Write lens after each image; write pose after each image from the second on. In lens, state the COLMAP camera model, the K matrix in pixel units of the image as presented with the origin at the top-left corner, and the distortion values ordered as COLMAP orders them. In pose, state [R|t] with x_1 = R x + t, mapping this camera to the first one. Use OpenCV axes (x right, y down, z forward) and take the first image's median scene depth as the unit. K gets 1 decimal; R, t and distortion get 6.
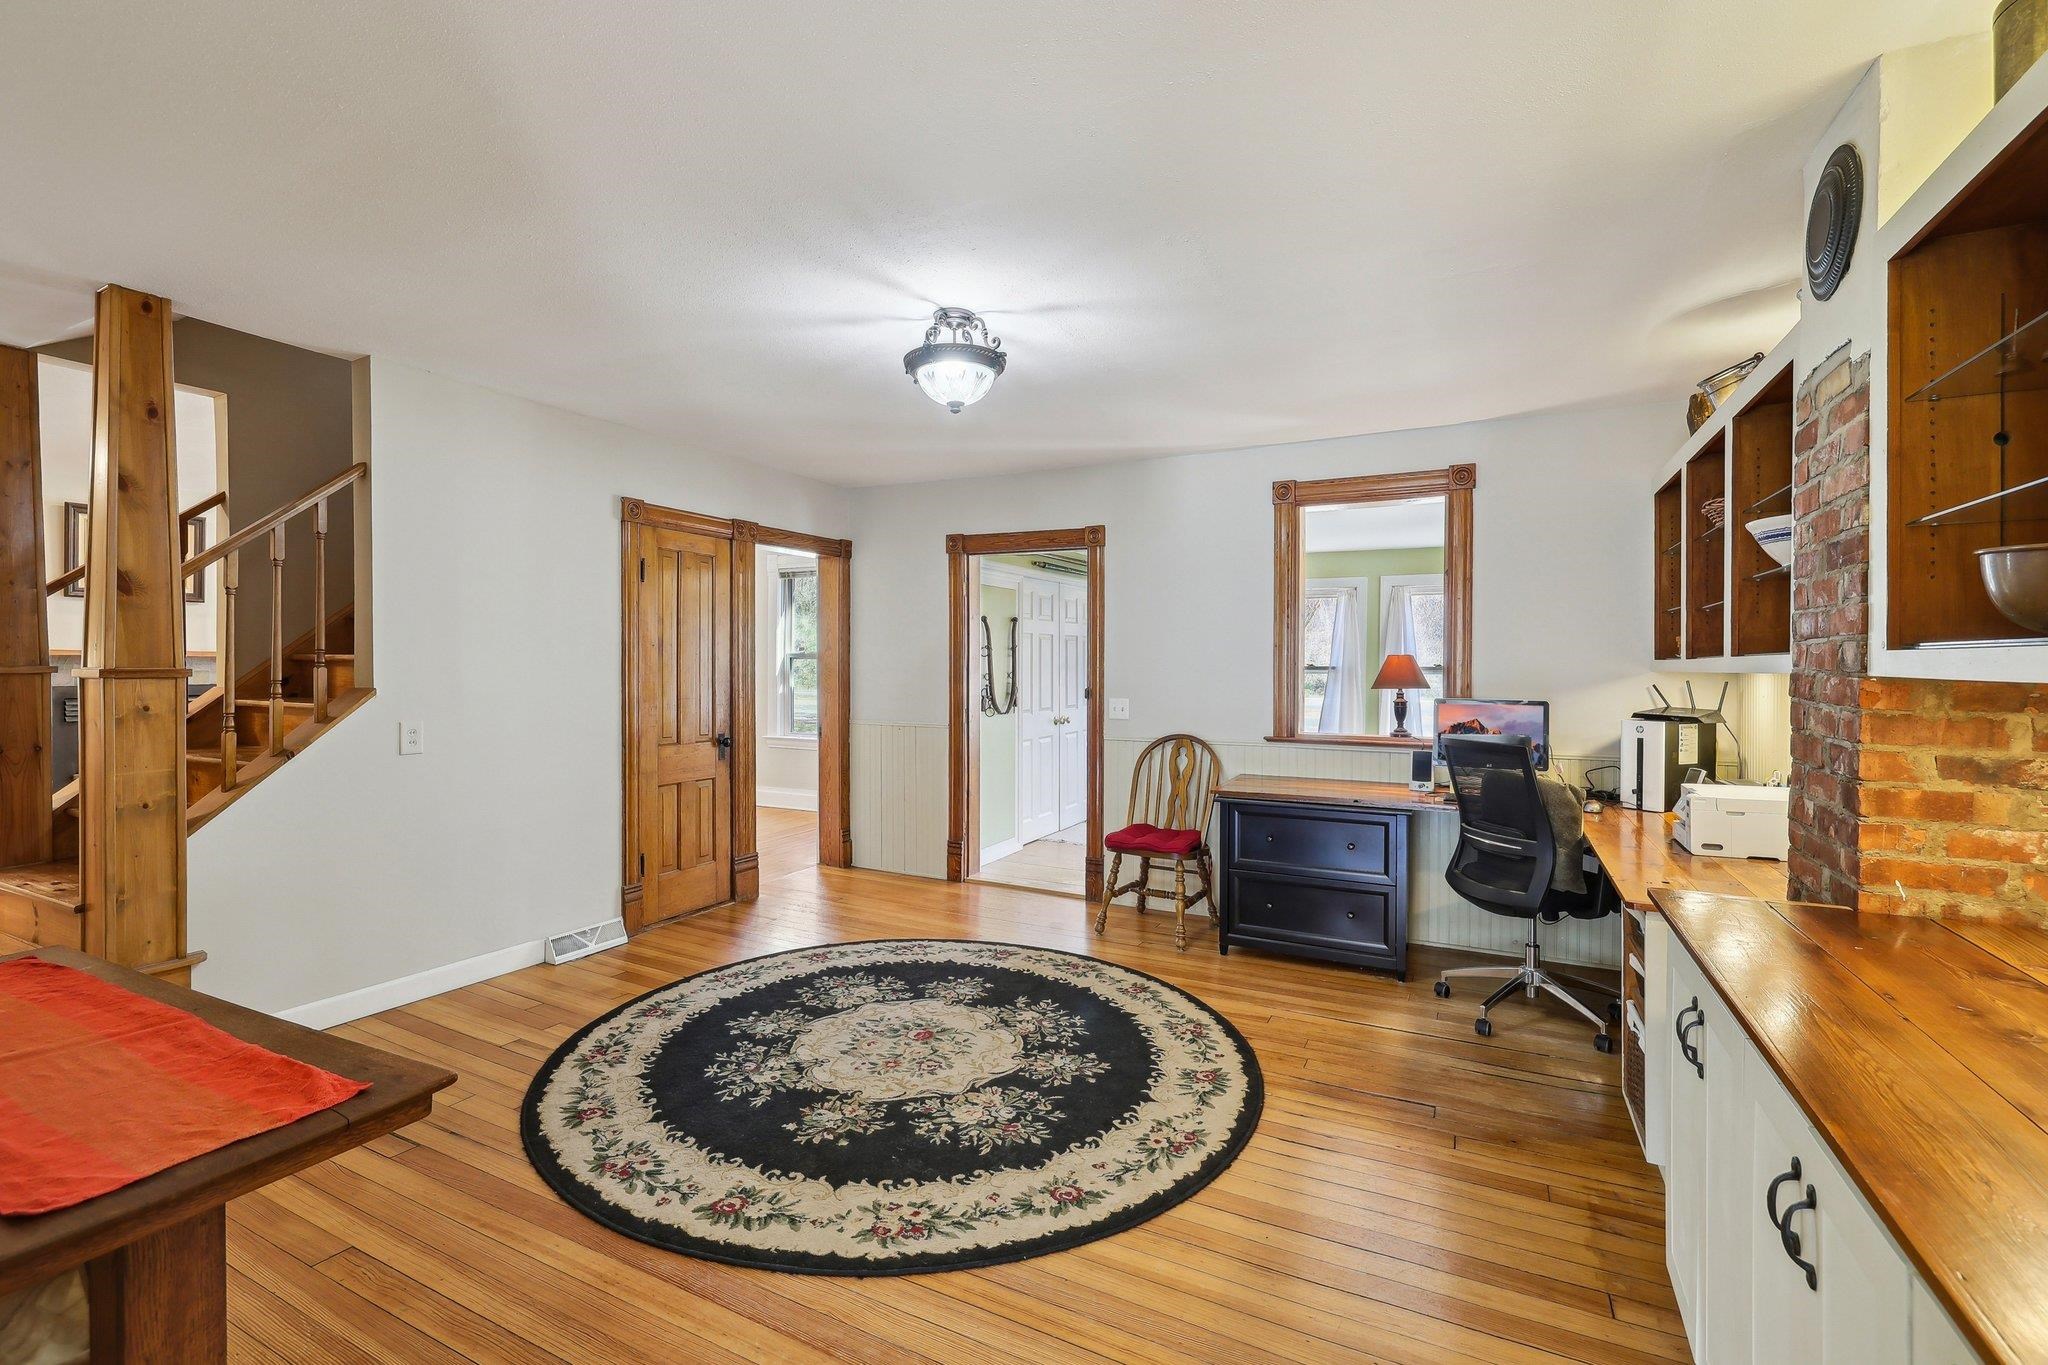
lens RADIAL K [[886.5, 0, 1026.2], [0, 886.5, 665.3], [0, 0, 1]] dist [0.001083, 0.000241]
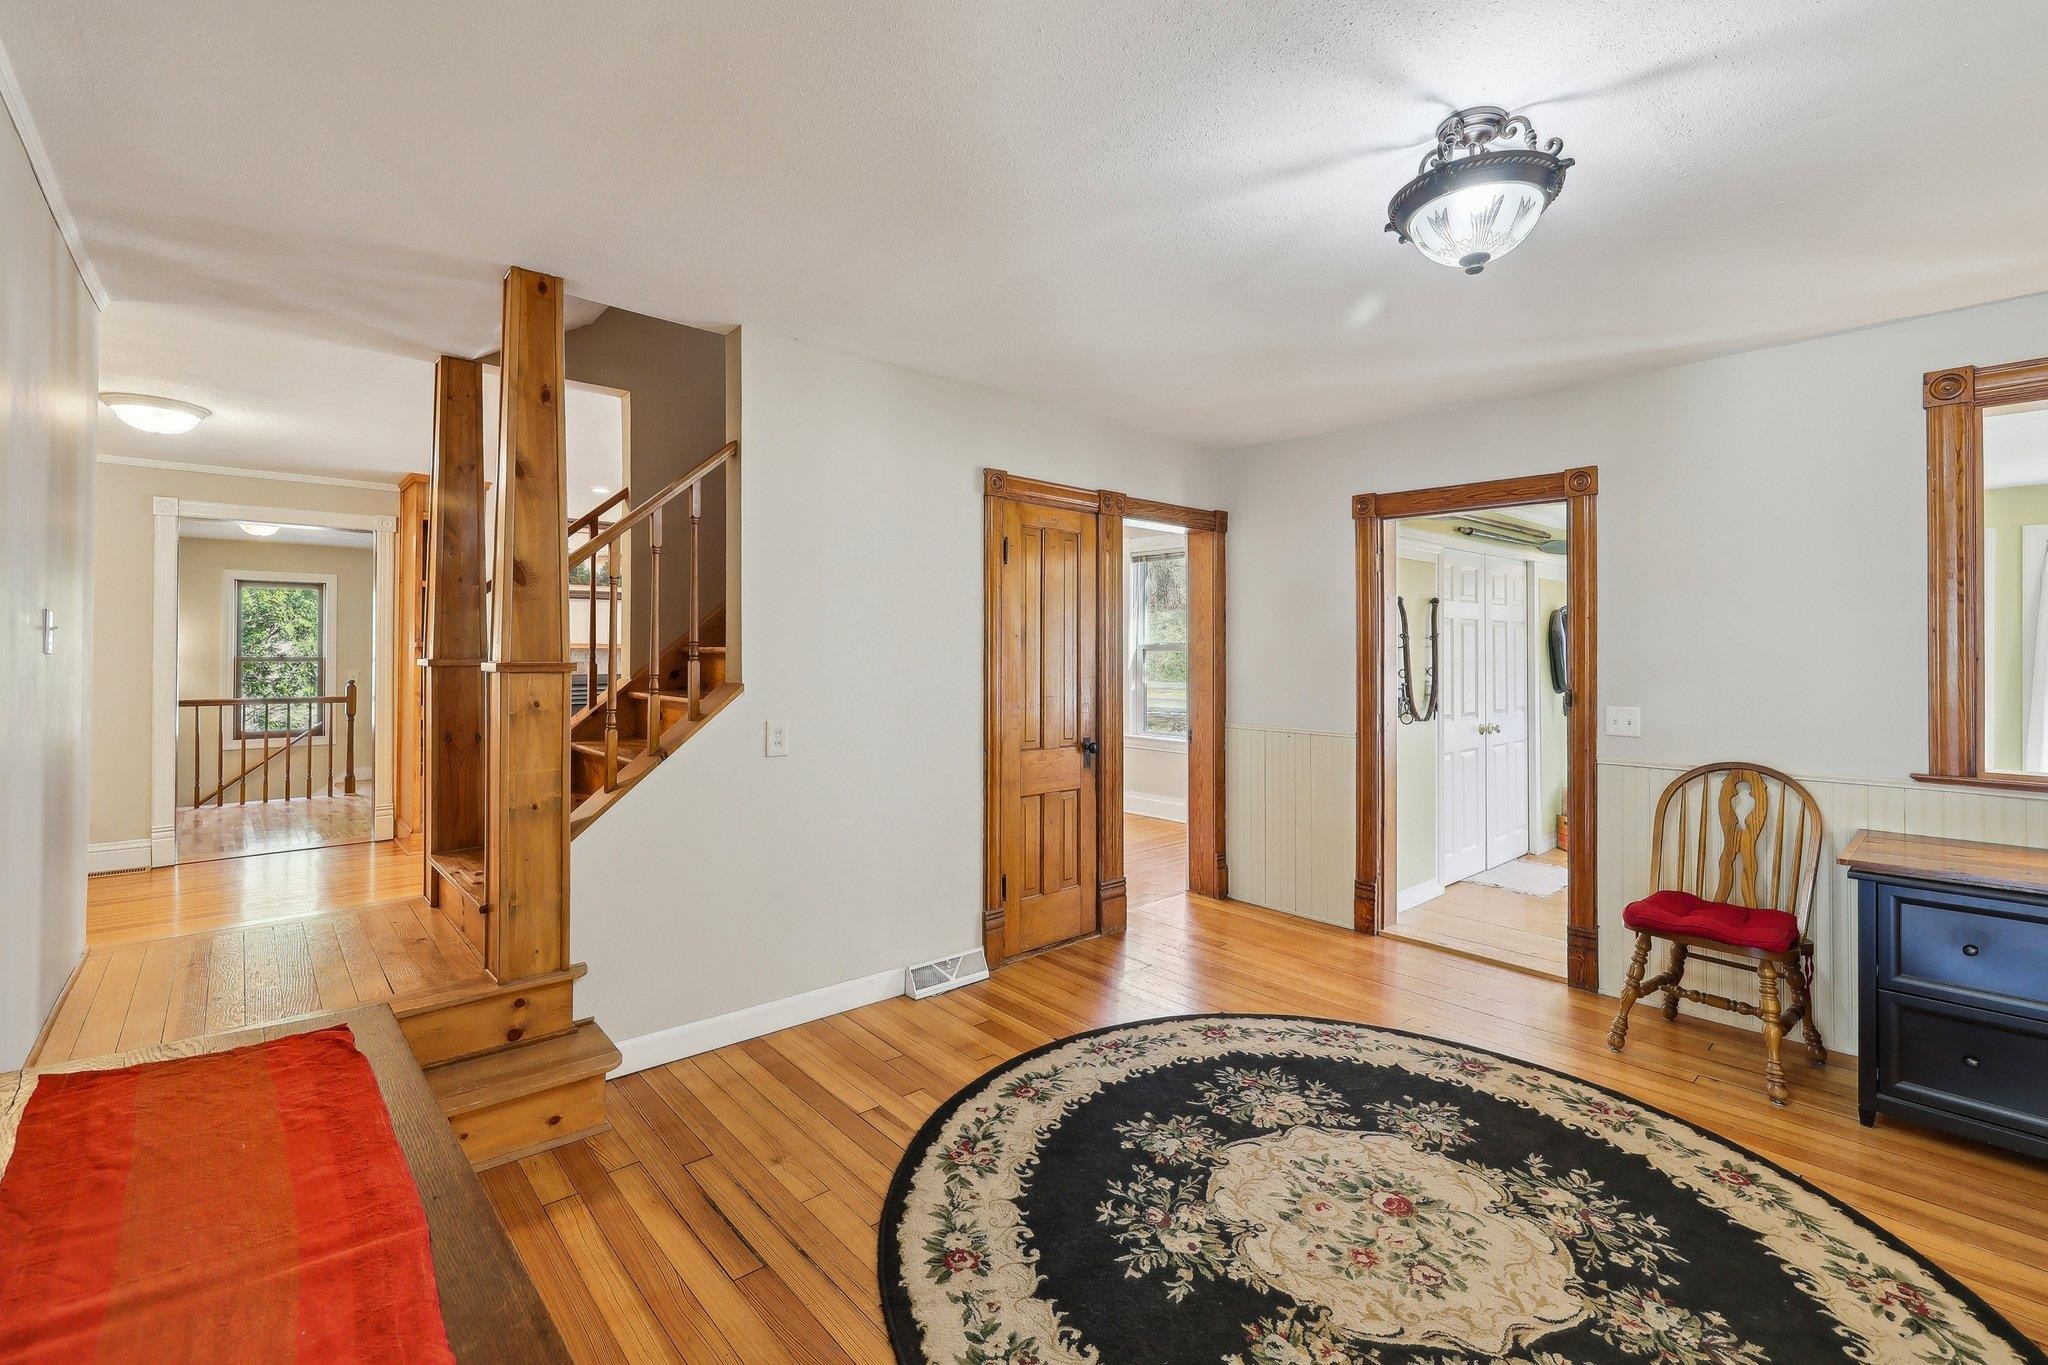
lens RADIAL K [[889.3, 0, 1023.8], [0, 889.3, 639.4], [0, 0, 1]] dist [0.000131, 0.000624]
pose [[0.934574, -0.003731, -0.355750, -0.155010], [-0.002561, 0.999849, -0.017215, -0.006132], [0.355760, 0.017000, 0.934423, 0.279359]]
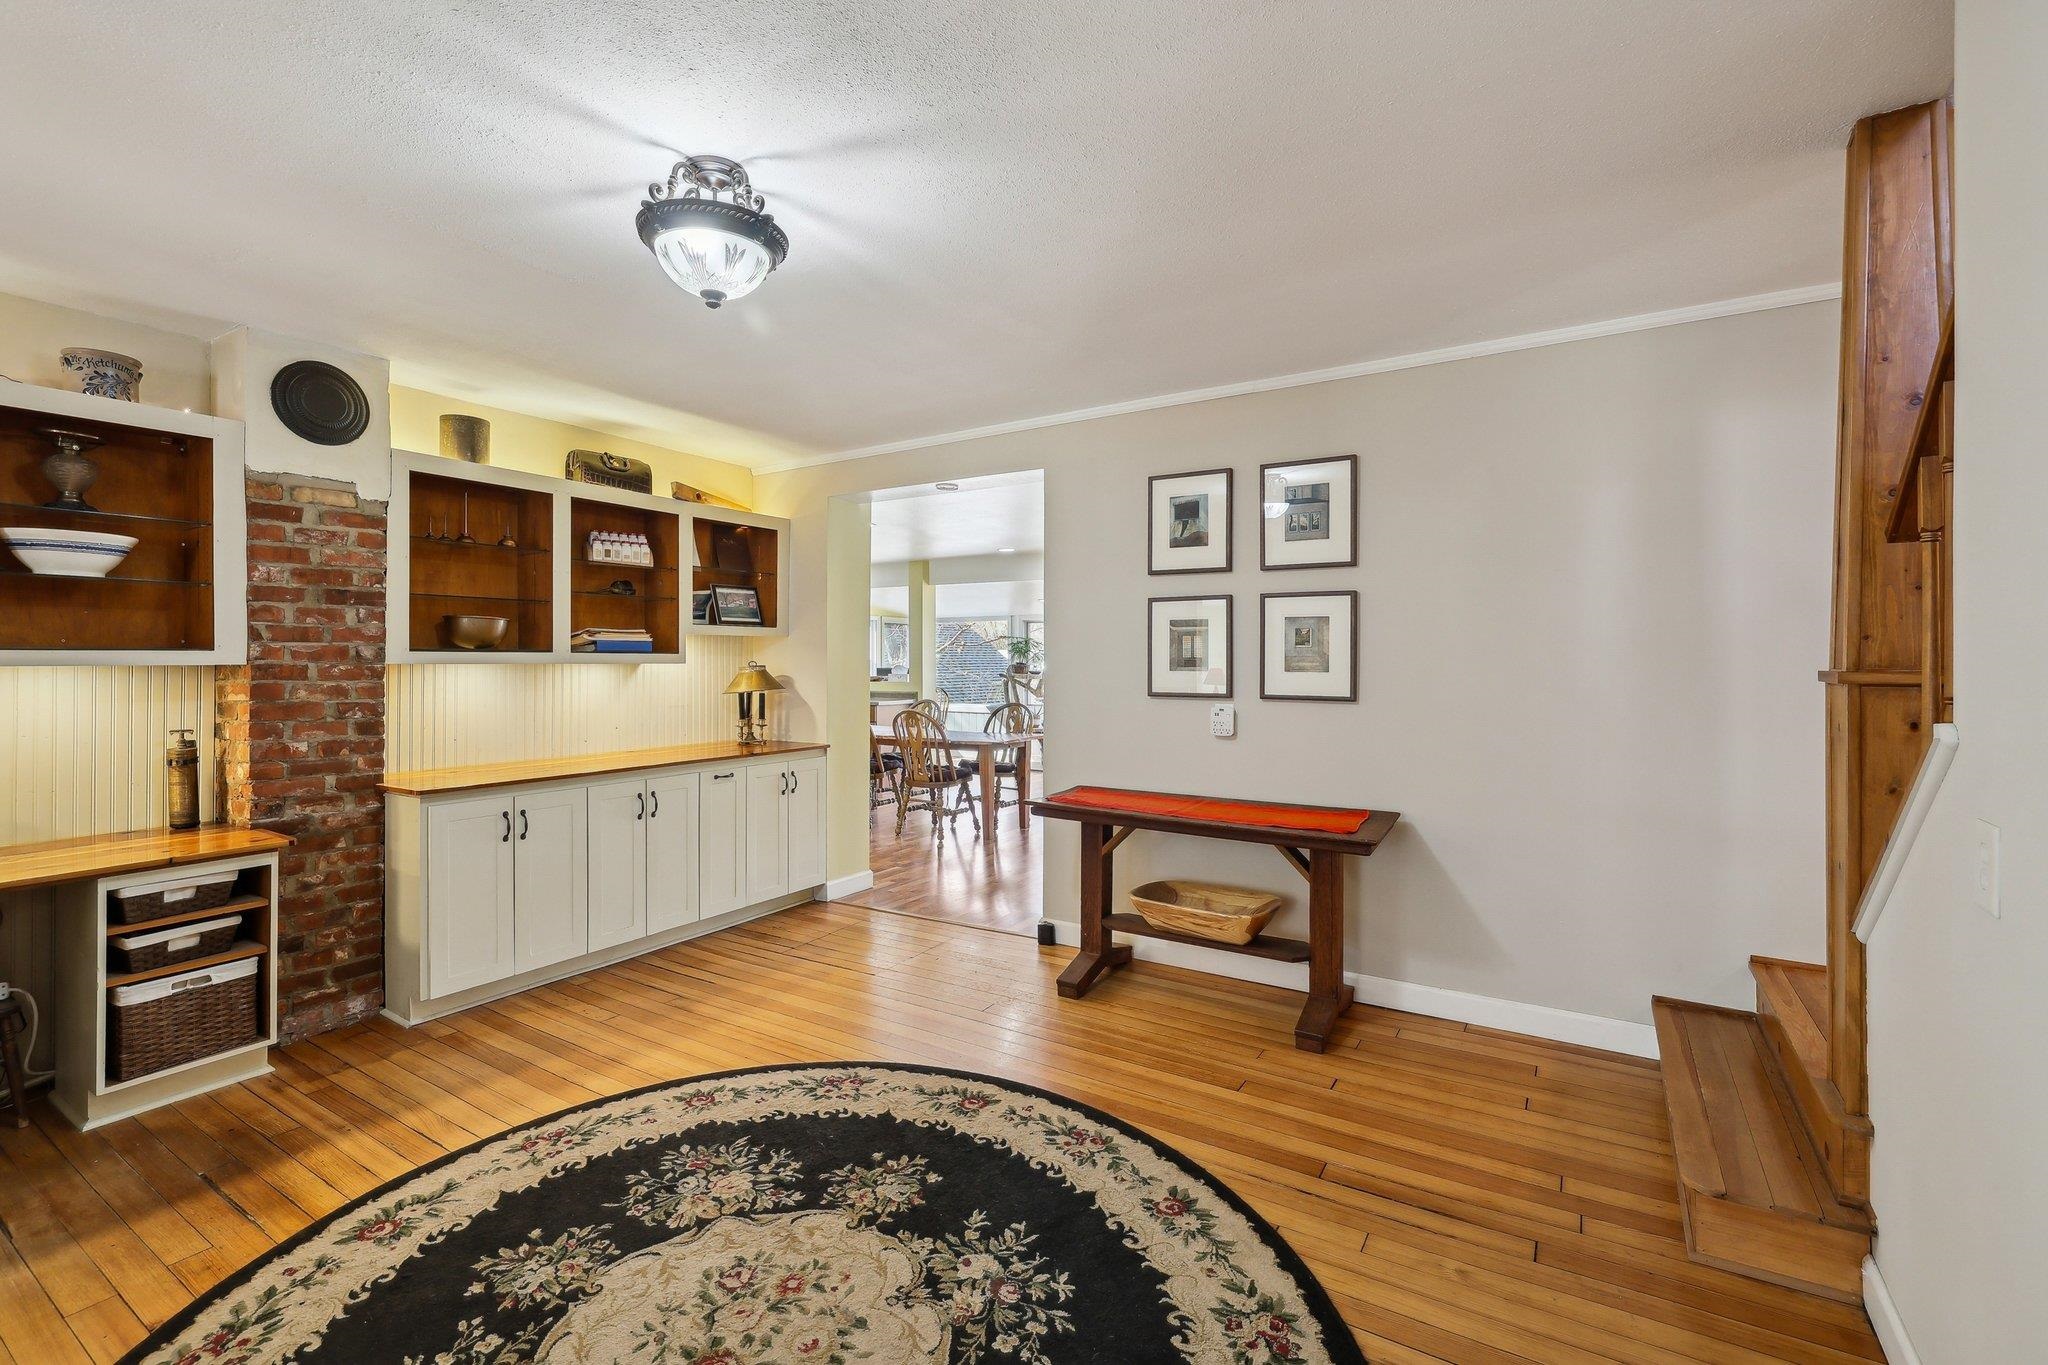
lens RADIAL K [[886.5, 0, 1022.0], [0, 886.5, 664.5], [0, 0, 1]] dist [0.001083, 0.000241]
pose [[-0.995615, -0.004529, 0.093434, -0.387413], [-0.003546, 0.999937, 0.010684, -0.009788], [-0.093476, 0.010306, -0.995568, 1.668079]]
